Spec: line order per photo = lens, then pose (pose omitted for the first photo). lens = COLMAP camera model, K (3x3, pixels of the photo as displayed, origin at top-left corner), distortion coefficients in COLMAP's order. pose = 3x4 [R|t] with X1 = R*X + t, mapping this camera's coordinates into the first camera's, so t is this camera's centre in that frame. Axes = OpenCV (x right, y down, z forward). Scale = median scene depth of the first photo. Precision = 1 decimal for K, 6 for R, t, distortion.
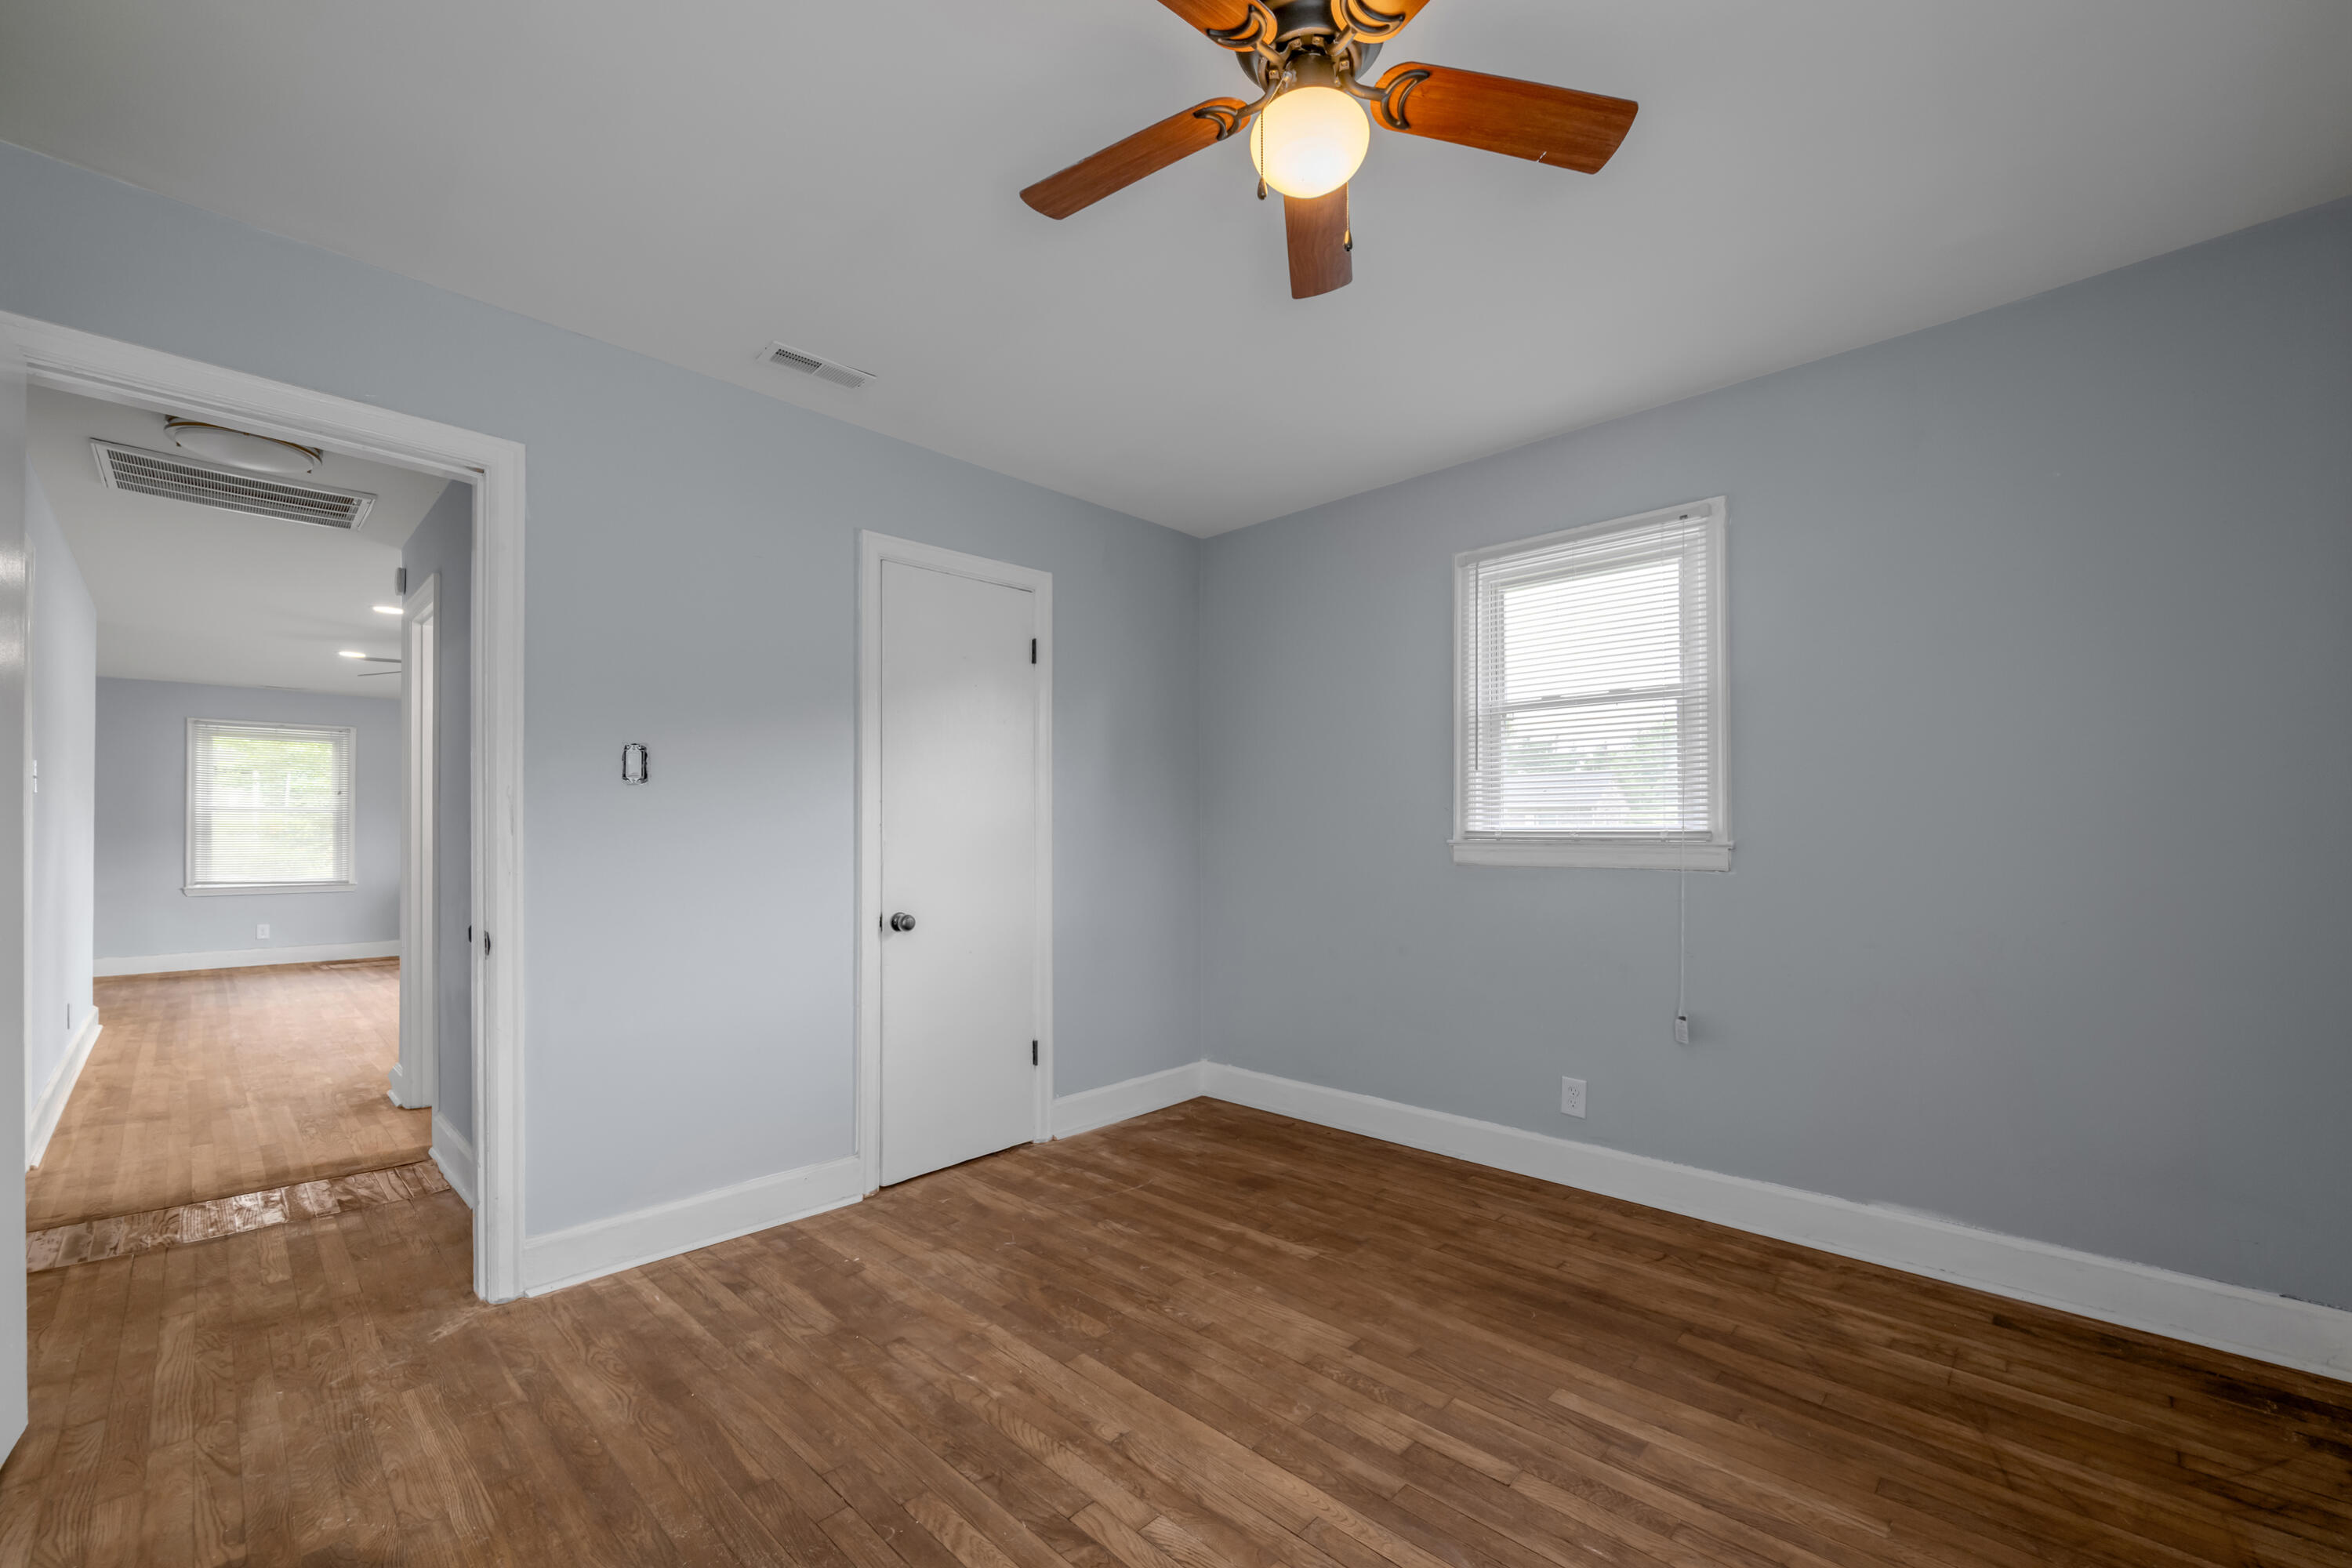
lens RADIAL K [[942.7, 0, 1175.8], [0, 942.7, 829.2], [0, 0, 1]] dist [-0.002944, -0.000243]
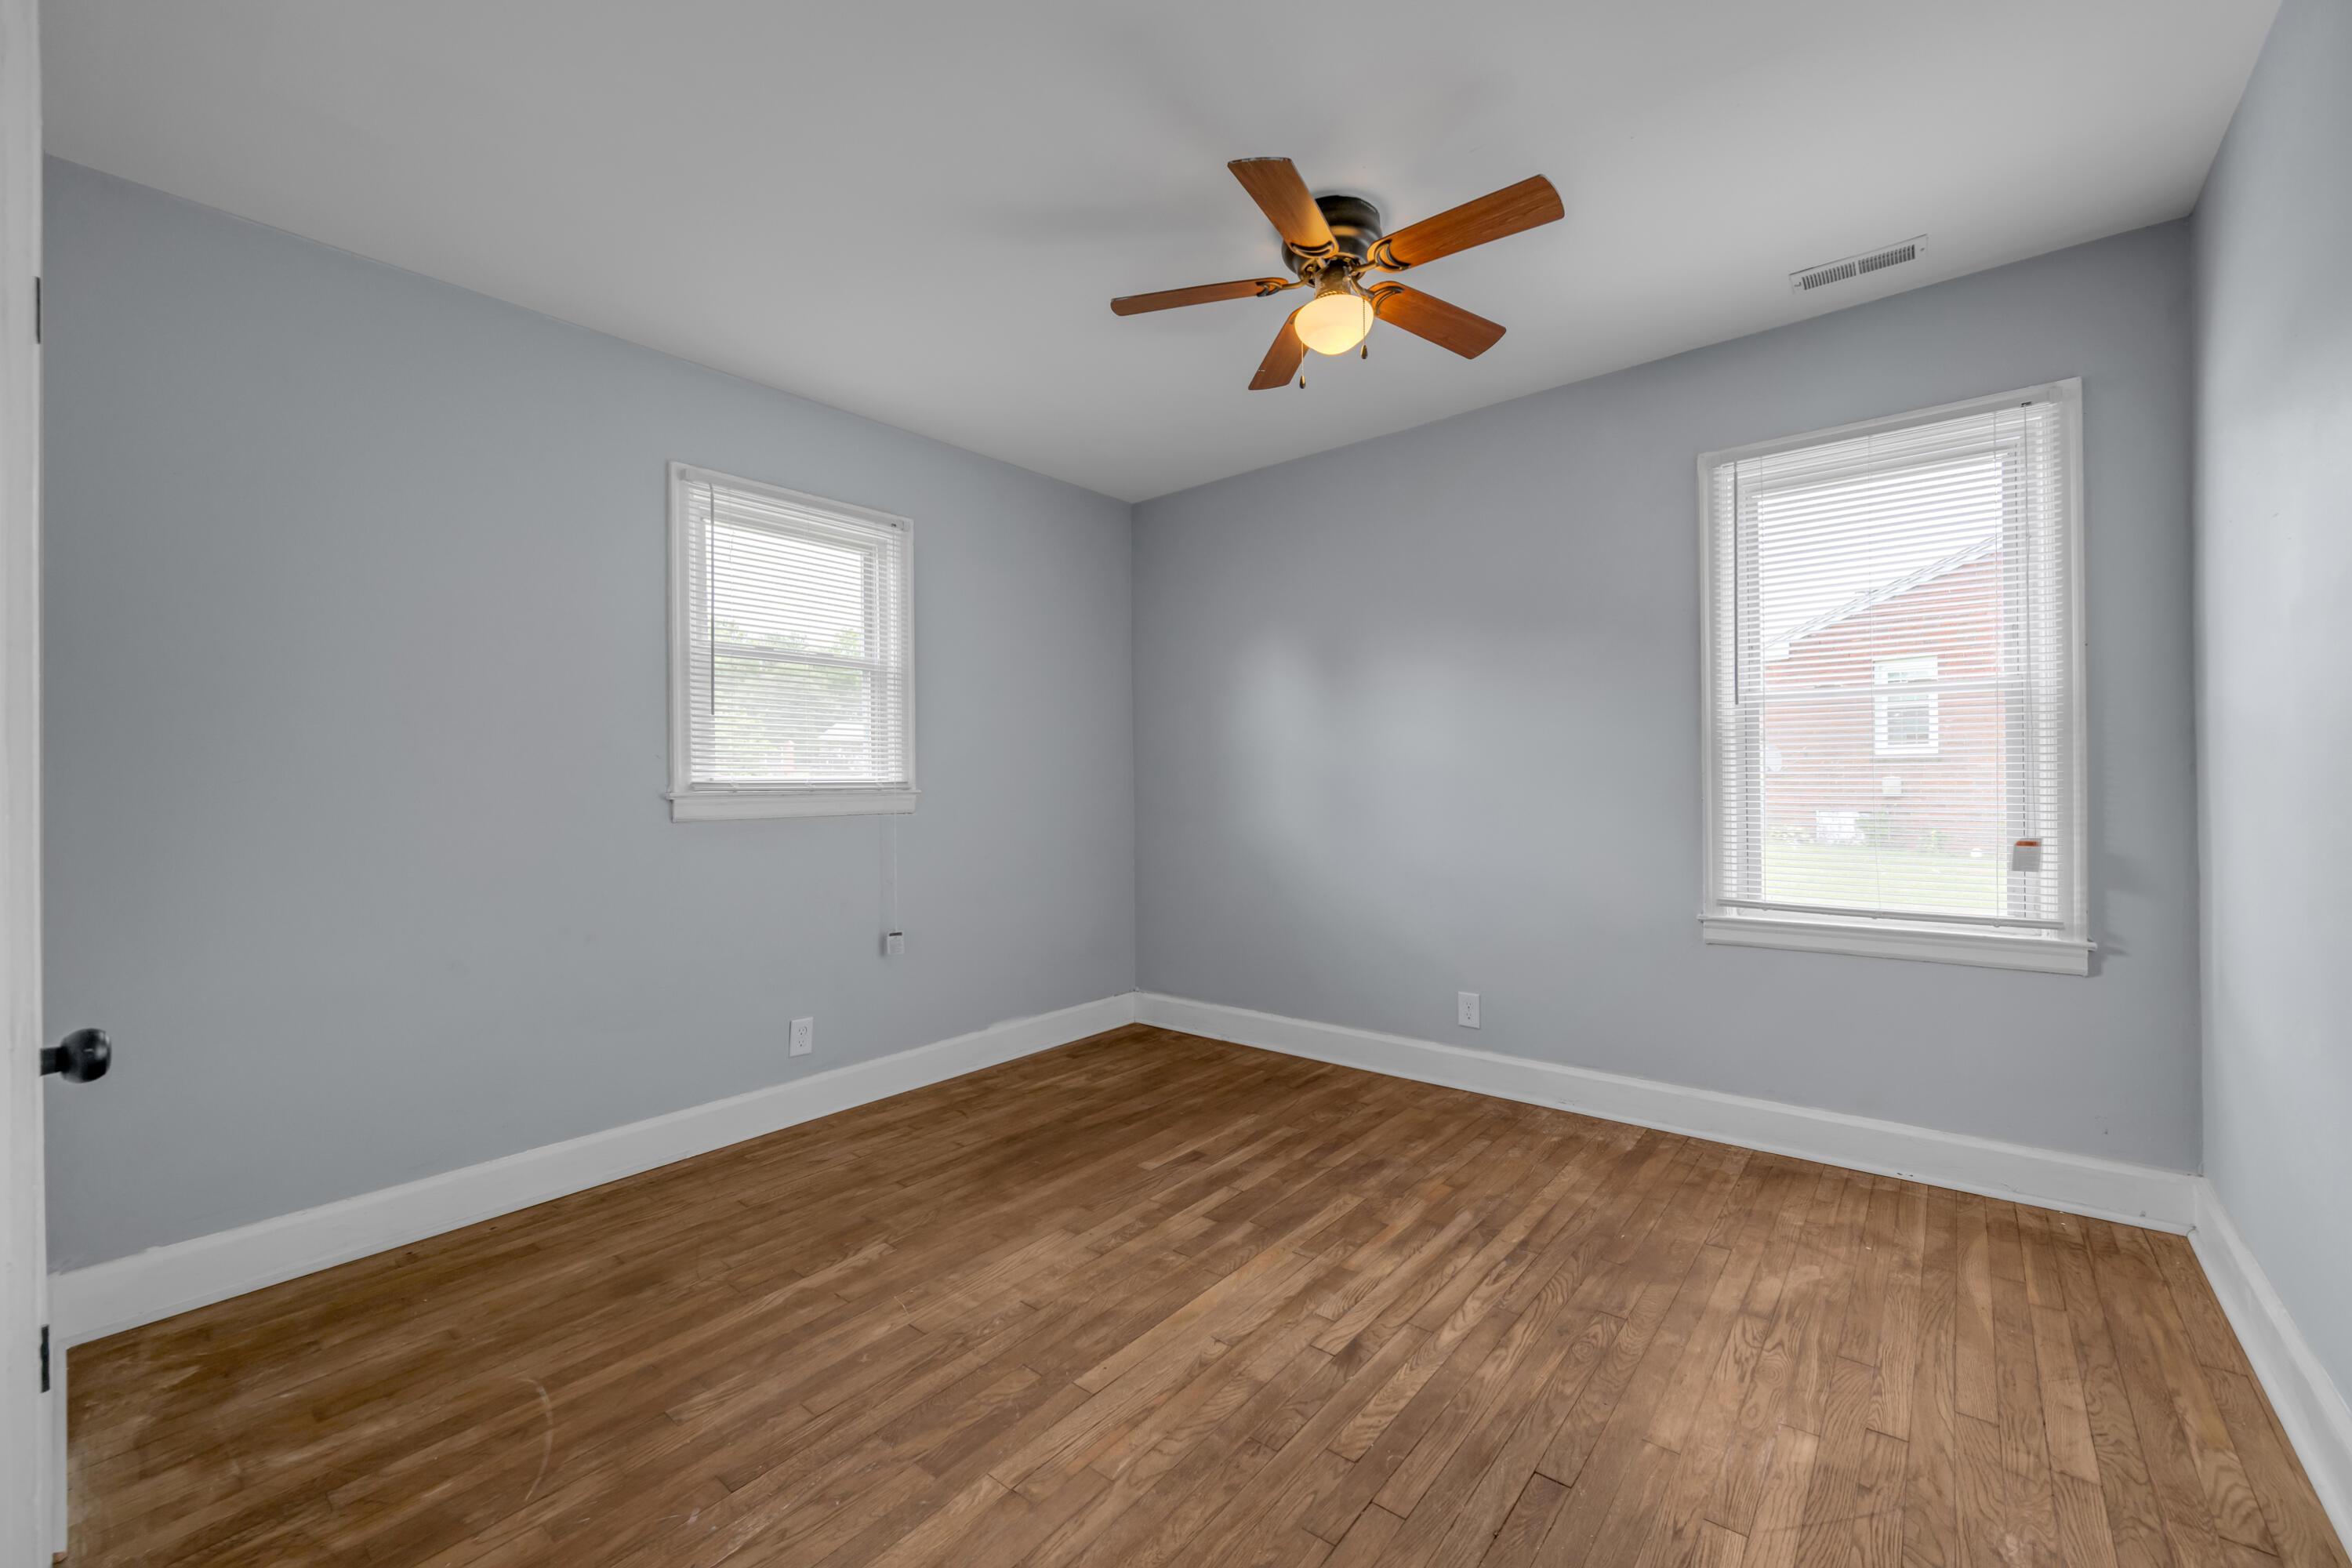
lens RADIAL K [[943.7, 0, 1191.1], [0, 943.7, 786.7], [0, 0, 1]] dist [-0.004488, -0.000044]
pose [[-0.079884, -0.000917, 0.996804, -0.779737], [0.008026, 0.999967, 0.001563, 0.010936], [-0.996772, 0.008125, -0.079874, 0.775869]]
